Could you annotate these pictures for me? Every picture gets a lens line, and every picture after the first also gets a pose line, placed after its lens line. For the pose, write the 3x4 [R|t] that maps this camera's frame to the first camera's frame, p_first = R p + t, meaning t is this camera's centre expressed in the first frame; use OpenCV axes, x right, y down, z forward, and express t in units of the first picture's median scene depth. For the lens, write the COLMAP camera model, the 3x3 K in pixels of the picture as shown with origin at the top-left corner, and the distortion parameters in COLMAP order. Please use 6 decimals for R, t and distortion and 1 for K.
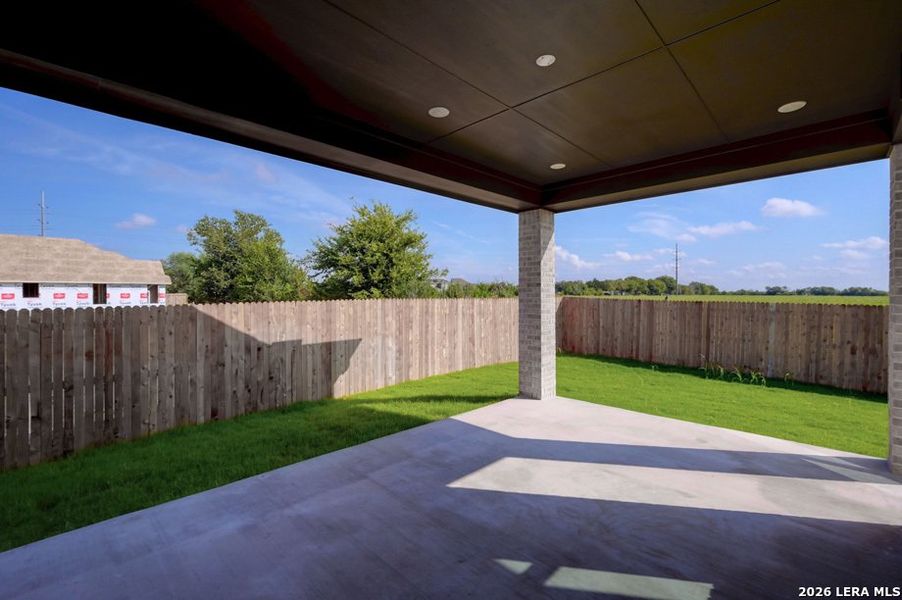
lens RADIAL K [[390.7, 0, 446.6], [0, 390.7, 296.5], [0, 0, 1]] dist [0.001217, 0.000190]
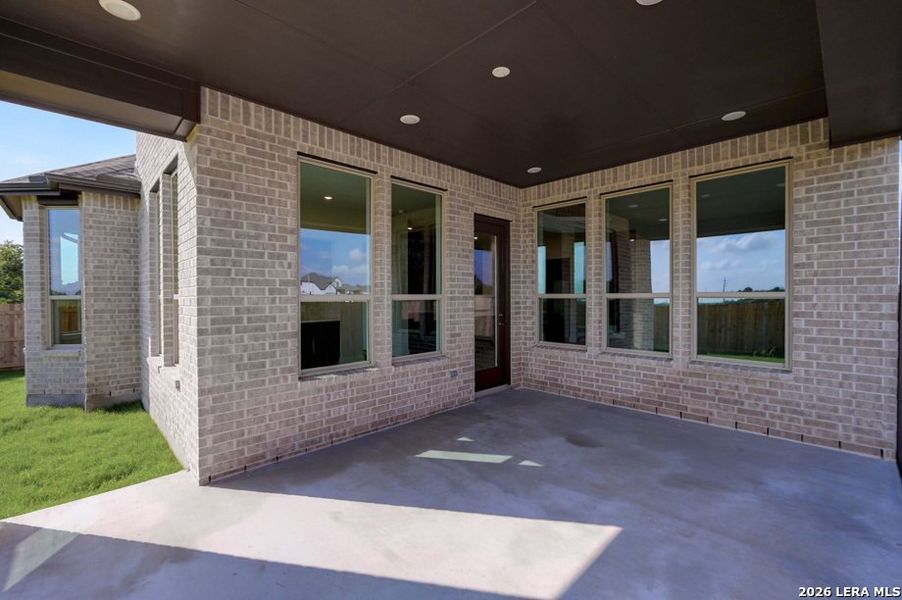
lens RADIAL K [[390.7, 0, 446.6], [0, 390.7, 296.5], [0, 0, 1]] dist [0.001217, 0.000190]
pose [[-0.999832, 0.008014, 0.016499, 0.262640], [0.008194, 0.999907, 0.010911, 0.005966], [-0.016410, 0.011045, -0.999804, 1.411076]]
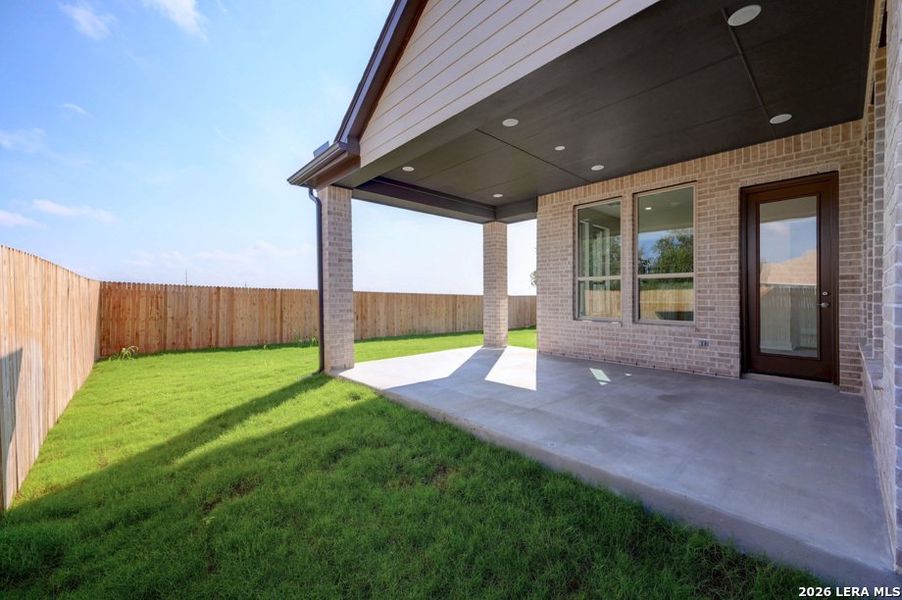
lens RADIAL K [[359.0, 0, 453.3], [0, 359.0, 297.0], [0, 0, 1]] dist [-0.000095, -0.000128]
pose [[0.053071, 0.004537, 0.998580, -1.069451], [0.001765, 0.999988, -0.004637, 0.108686], [-0.998589, 0.002009, 0.053062, 0.976610]]
